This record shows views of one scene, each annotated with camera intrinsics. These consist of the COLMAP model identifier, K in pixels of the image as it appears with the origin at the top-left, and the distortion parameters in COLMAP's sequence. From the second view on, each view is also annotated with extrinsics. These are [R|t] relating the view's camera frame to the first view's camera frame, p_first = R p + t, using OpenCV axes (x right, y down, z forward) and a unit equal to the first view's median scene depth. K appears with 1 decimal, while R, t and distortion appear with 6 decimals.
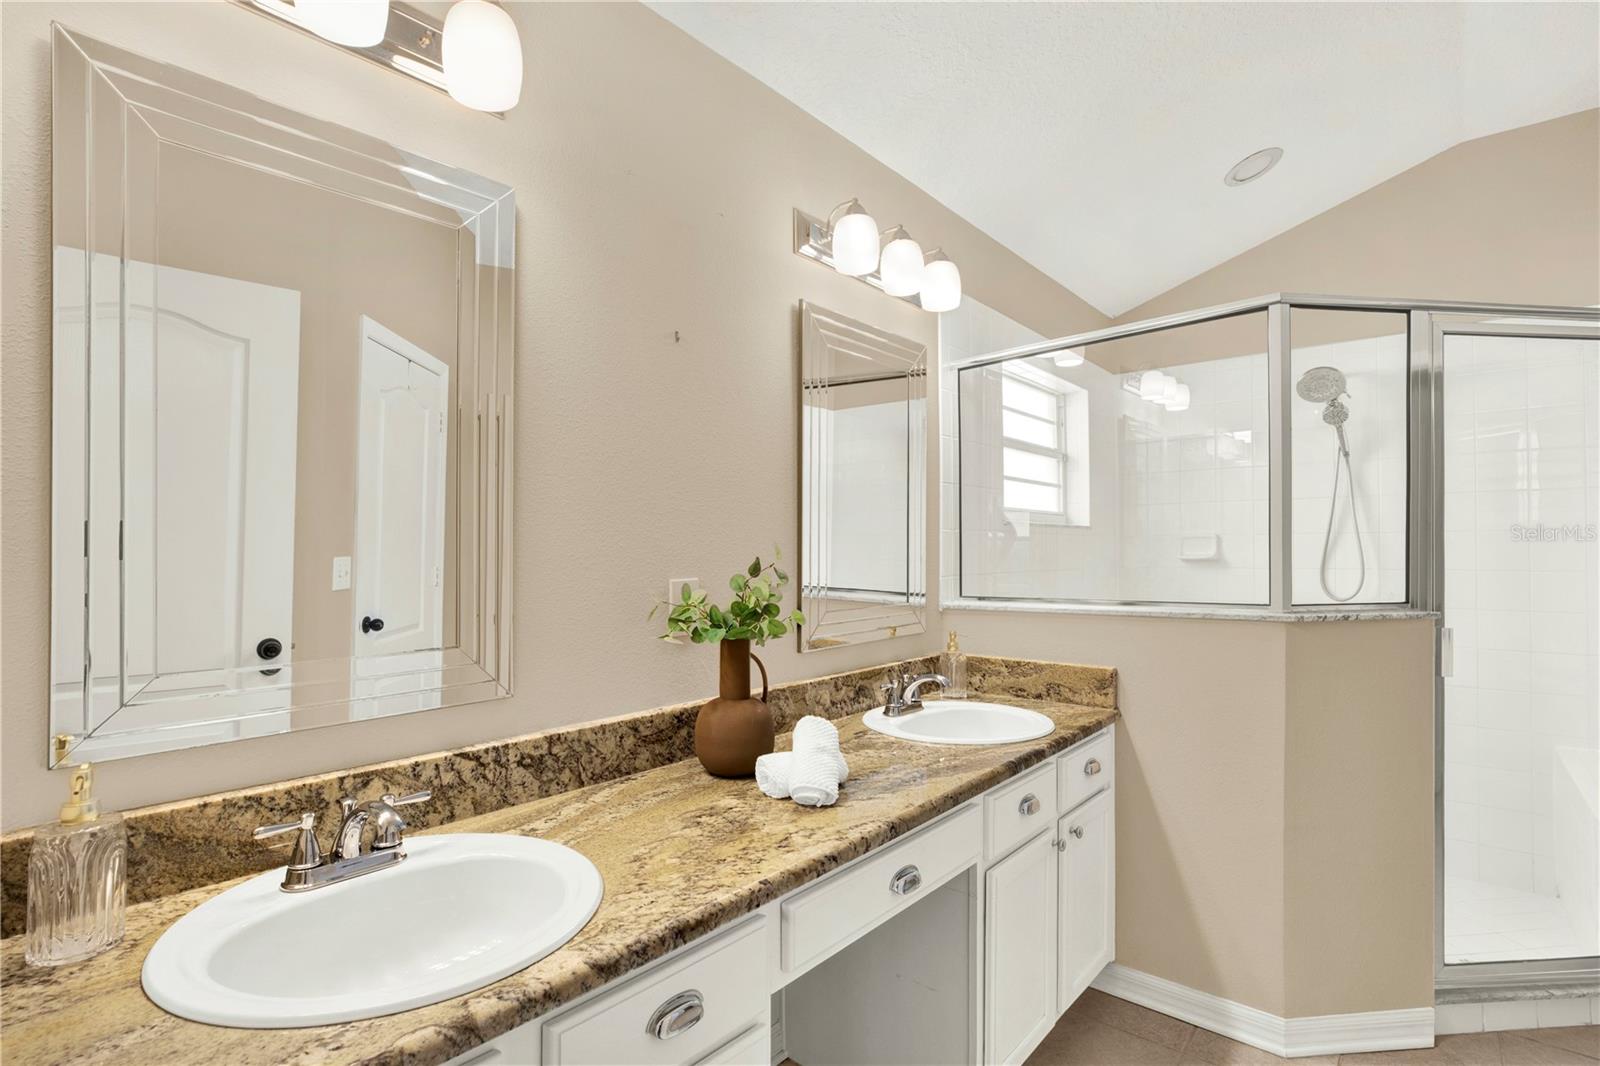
lens RADIAL K [[762.8, 0, 793.1], [0, 762.8, 527.9], [0, 0, 1]] dist [-0.044398, 0.013211]
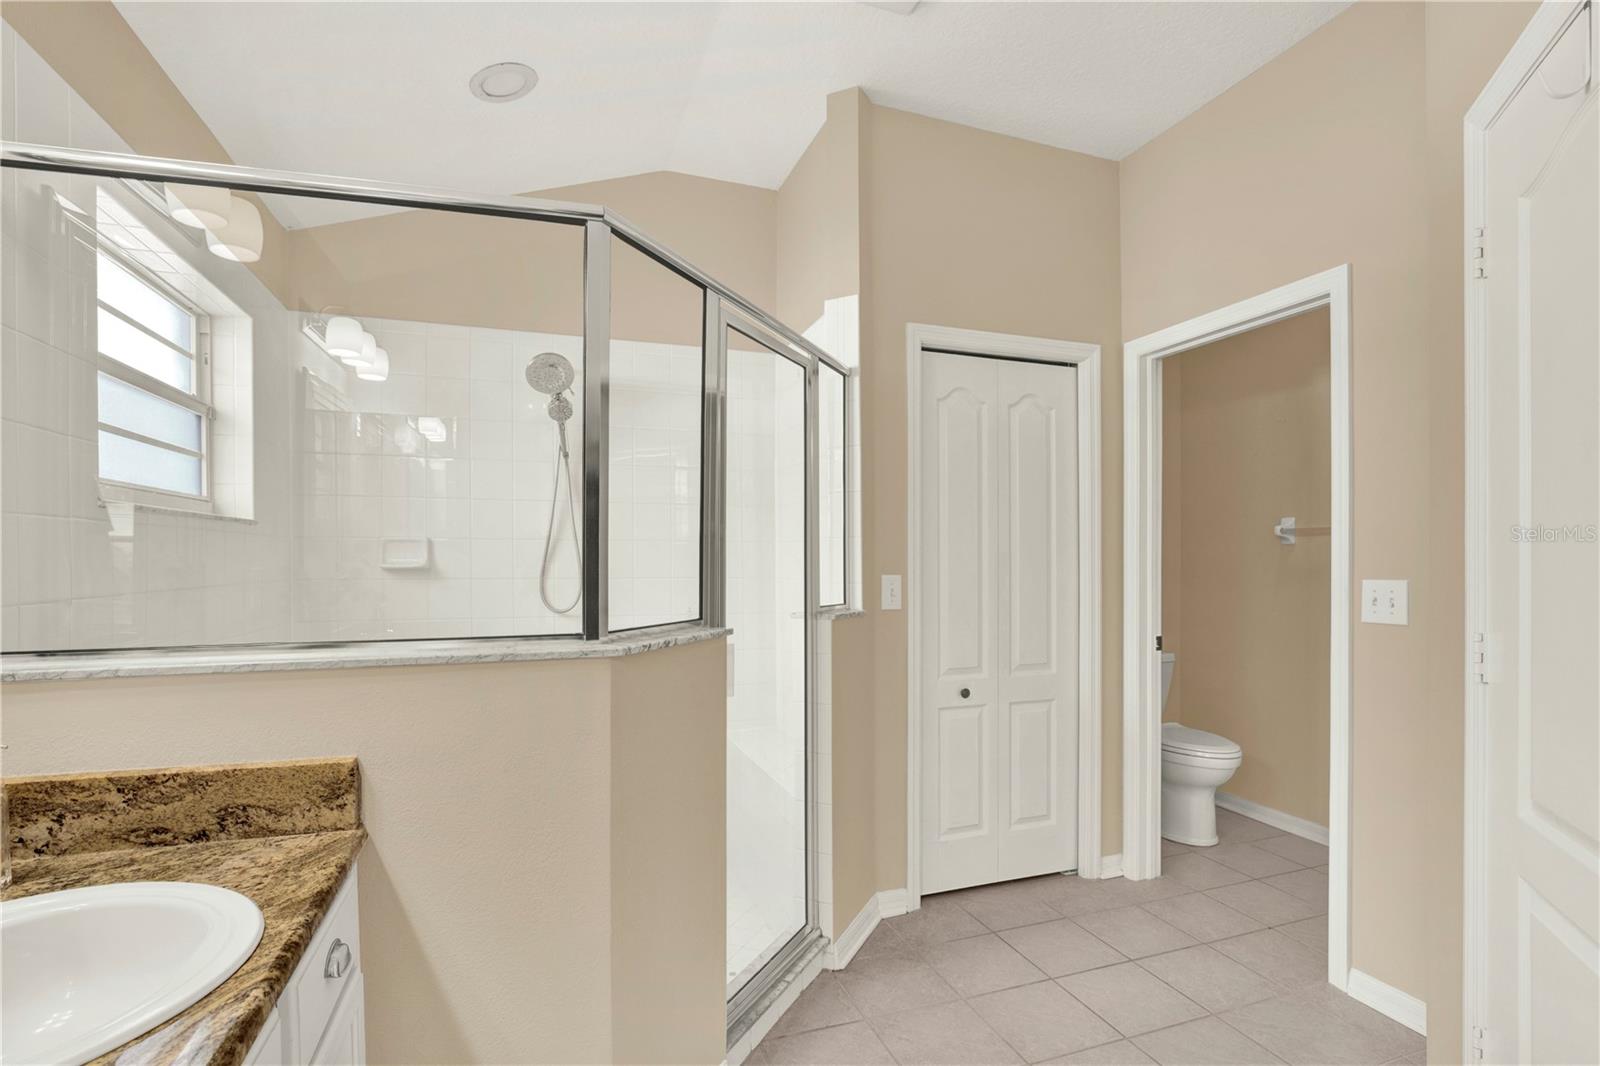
lens RADIAL K [[799.2, 0, 845.7], [0, 799.2, 568.3], [0, 0, 1]] dist [-0.068102, 0.016867]
pose [[0.480941, -0.002169, 0.876750, 0.077377], [-0.034955, 0.999154, 0.021647, 0.013132], [-0.876056, -0.041058, 0.480459, 0.359841]]
